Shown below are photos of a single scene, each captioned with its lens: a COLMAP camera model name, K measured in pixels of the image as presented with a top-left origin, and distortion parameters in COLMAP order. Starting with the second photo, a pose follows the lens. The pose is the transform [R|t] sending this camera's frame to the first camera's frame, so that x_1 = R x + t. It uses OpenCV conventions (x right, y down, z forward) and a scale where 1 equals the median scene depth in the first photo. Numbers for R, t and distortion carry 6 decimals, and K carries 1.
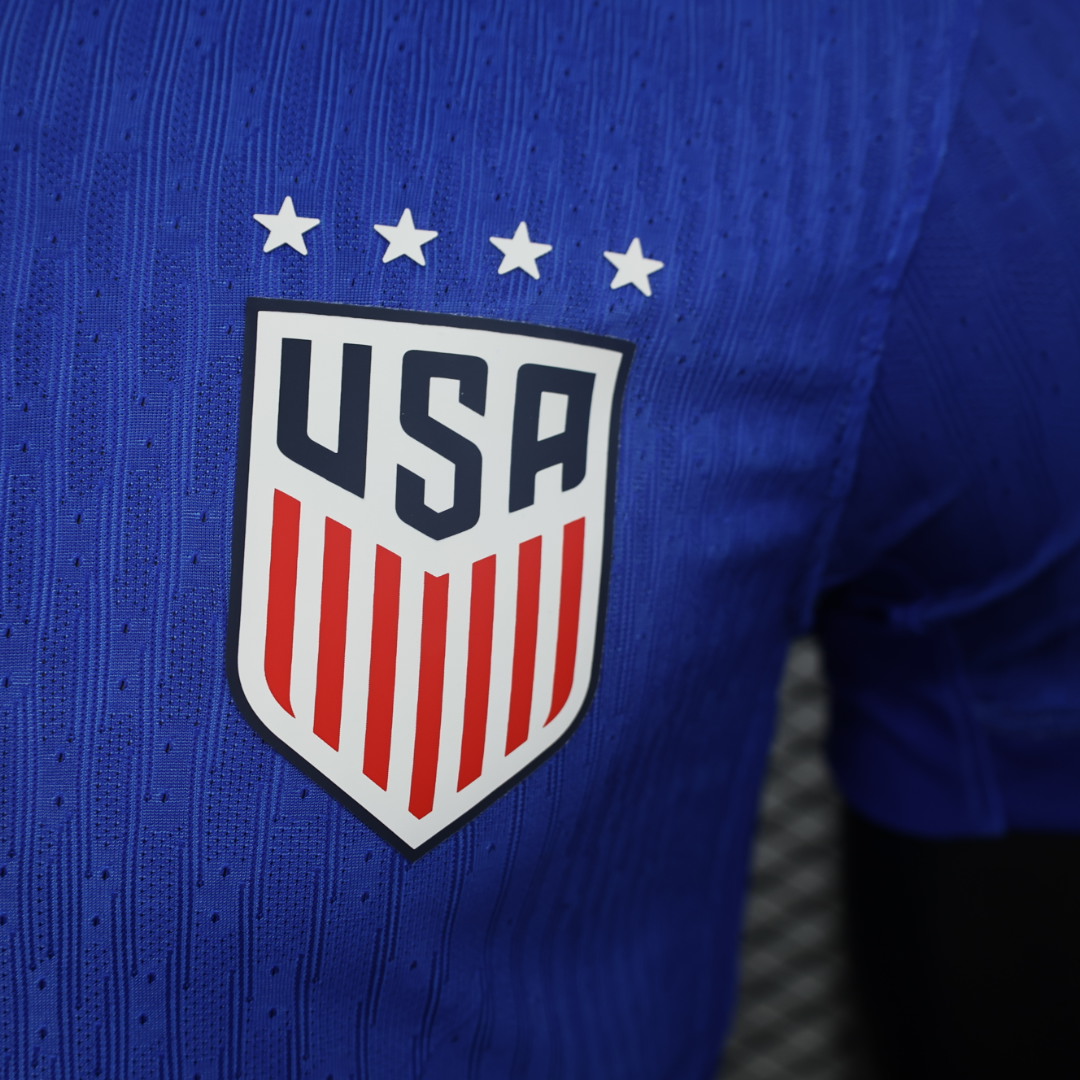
lens RADIAL K [[1689.3, 0, 540.0], [0, 1689.3, 540.0], [0, 0, 1]] dist [0.002273, -0.025961]
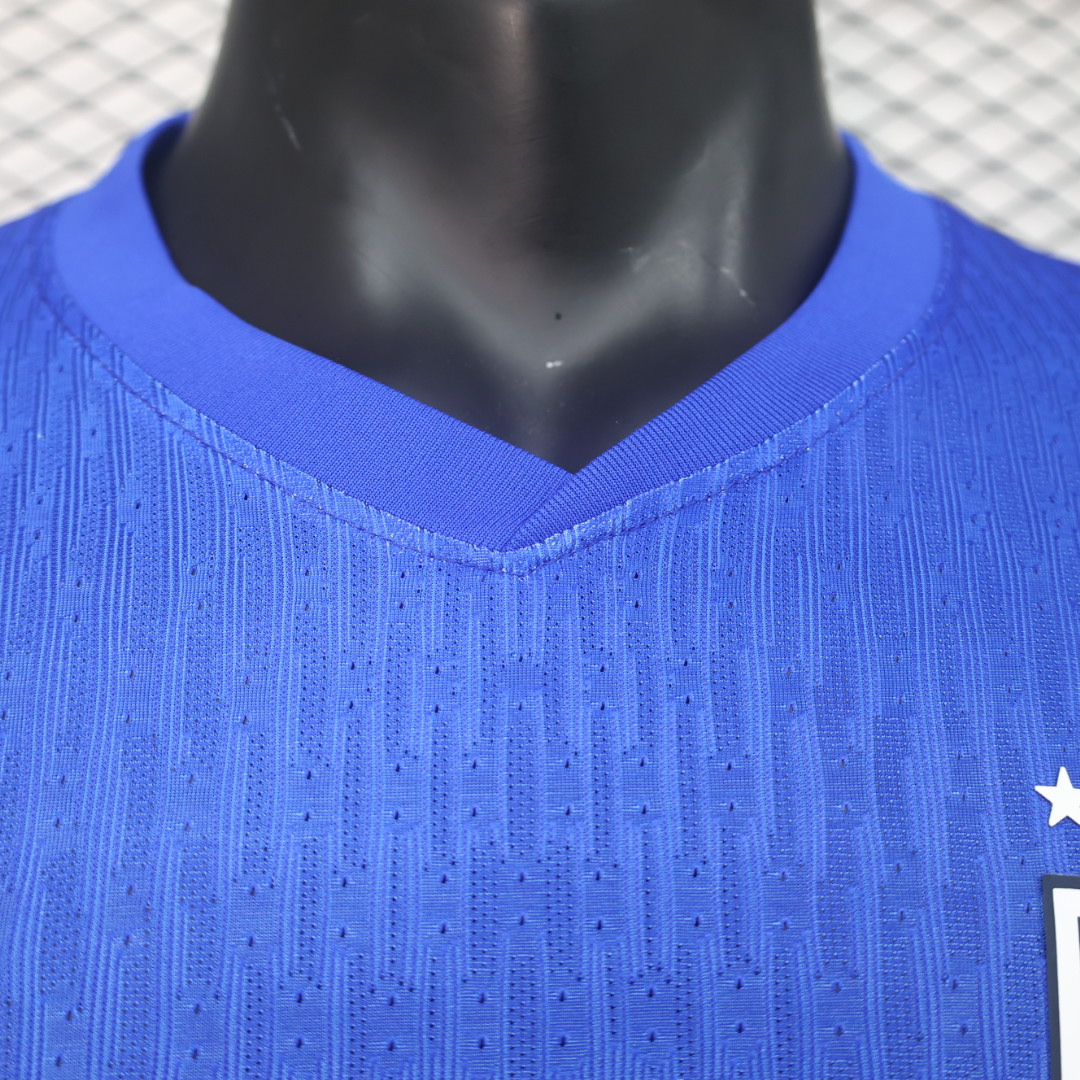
lens RADIAL K [[1689.3, 0, 540.0], [0, 1689.3, 540.0], [0, 0, 1]] dist [0.002273, -0.025961]
pose [[0.997449, 0.033195, 0.063188, -0.526220], [-0.024877, 0.991442, -0.128154, -0.199343], [-0.066902, 0.126256, 0.989739, 0.004004]]
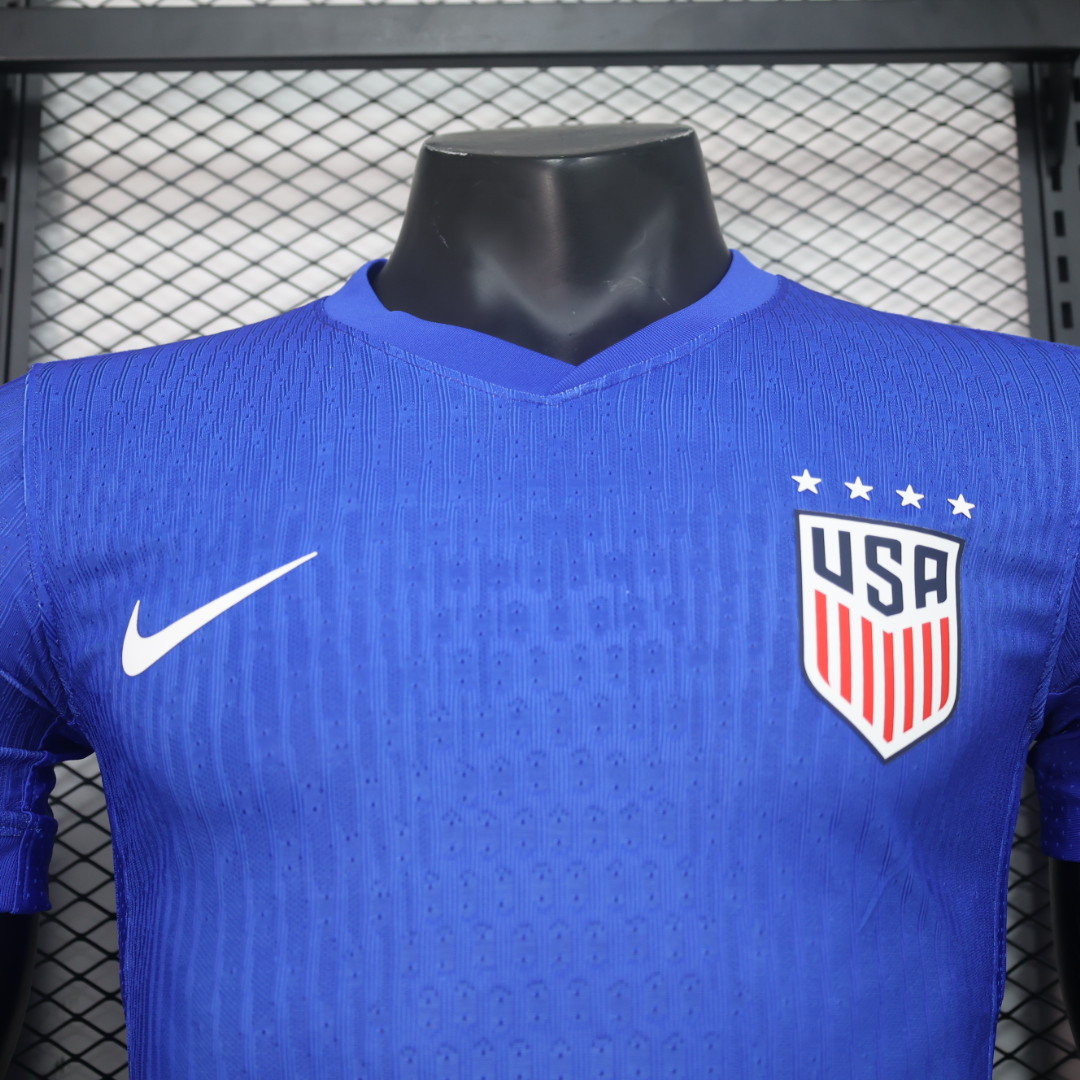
lens RADIAL K [[1689.3, 0, 540.0], [0, 1689.3, 540.0], [0, 0, 1]] dist [0.002273, -0.025961]
pose [[0.999939, 0.003952, -0.010317, -0.467218], [-0.007220, 0.940574, -0.339513, 0.623180], [0.008362, 0.339567, 0.940545, -1.022428]]
